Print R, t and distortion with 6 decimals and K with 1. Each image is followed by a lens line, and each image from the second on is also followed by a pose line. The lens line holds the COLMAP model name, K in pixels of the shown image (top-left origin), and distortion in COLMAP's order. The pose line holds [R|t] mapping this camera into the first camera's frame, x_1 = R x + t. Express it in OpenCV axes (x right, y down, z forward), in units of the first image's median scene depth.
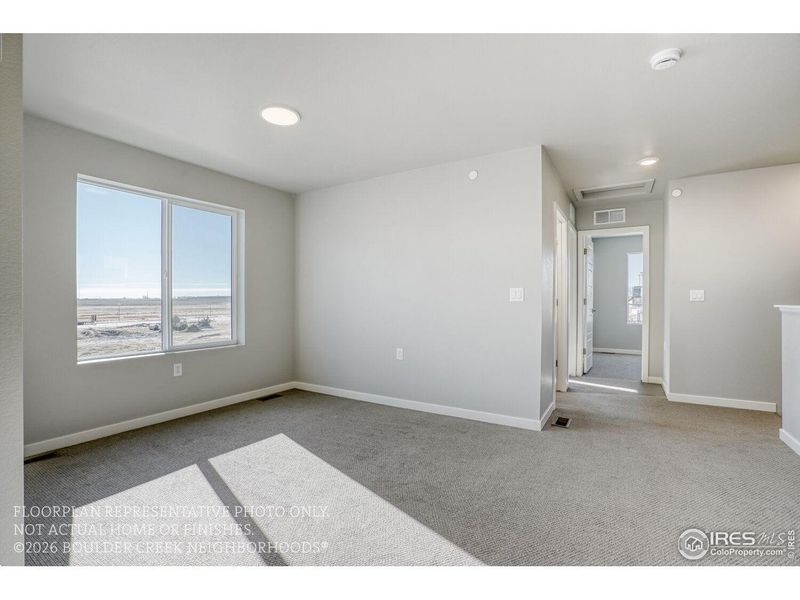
lens RADIAL K [[378.9, 0, 400.3], [0, 378.9, 303.1], [0, 0, 1]] dist [-0.059180, 0.020988]
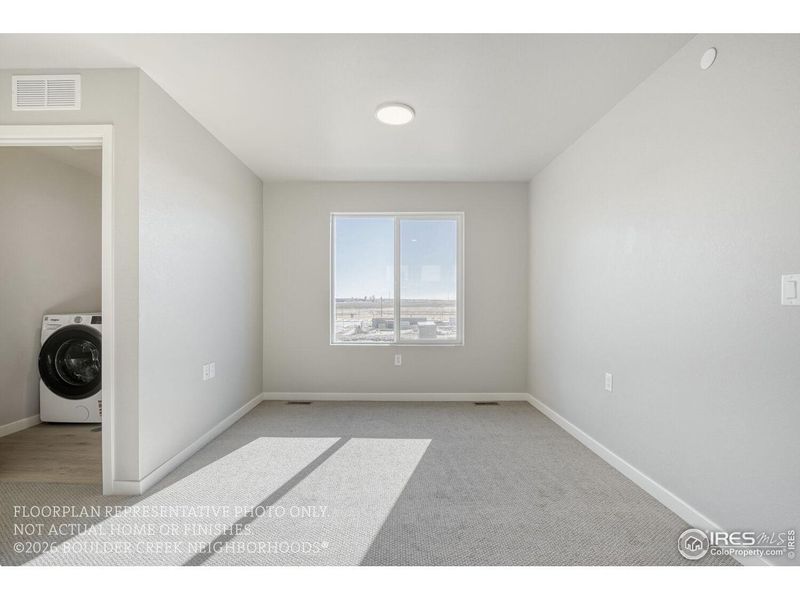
lens RADIAL K [[368.2, 0, 400.2], [0, 368.2, 302.1], [0, 0, 1]] dist [-0.055311, 0.018649]
pose [[0.532375, 0.002698, -0.846504, 0.380907], [-0.022087, 0.999699, -0.010705, 0.010113], [0.846220, 0.024396, 0.532274, 0.387221]]
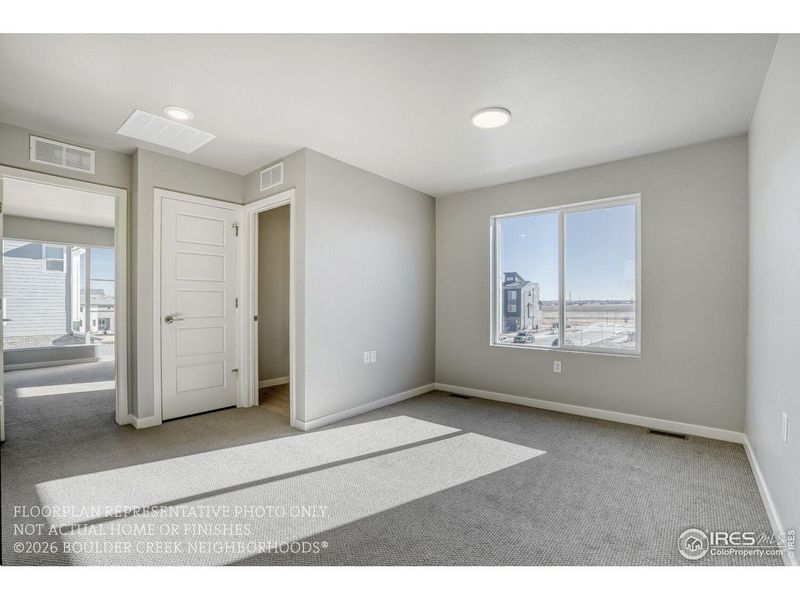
lens RADIAL K [[374.8, 0, 391.5], [0, 374.8, 301.2], [0, 0, 1]] dist [-0.058033, 0.021347]
pose [[-0.150426, -0.003437, -0.988615, 0.531115], [-0.028112, 0.999604, 0.000803, 0.002674], [0.988221, 0.027913, -0.150464, 0.682211]]
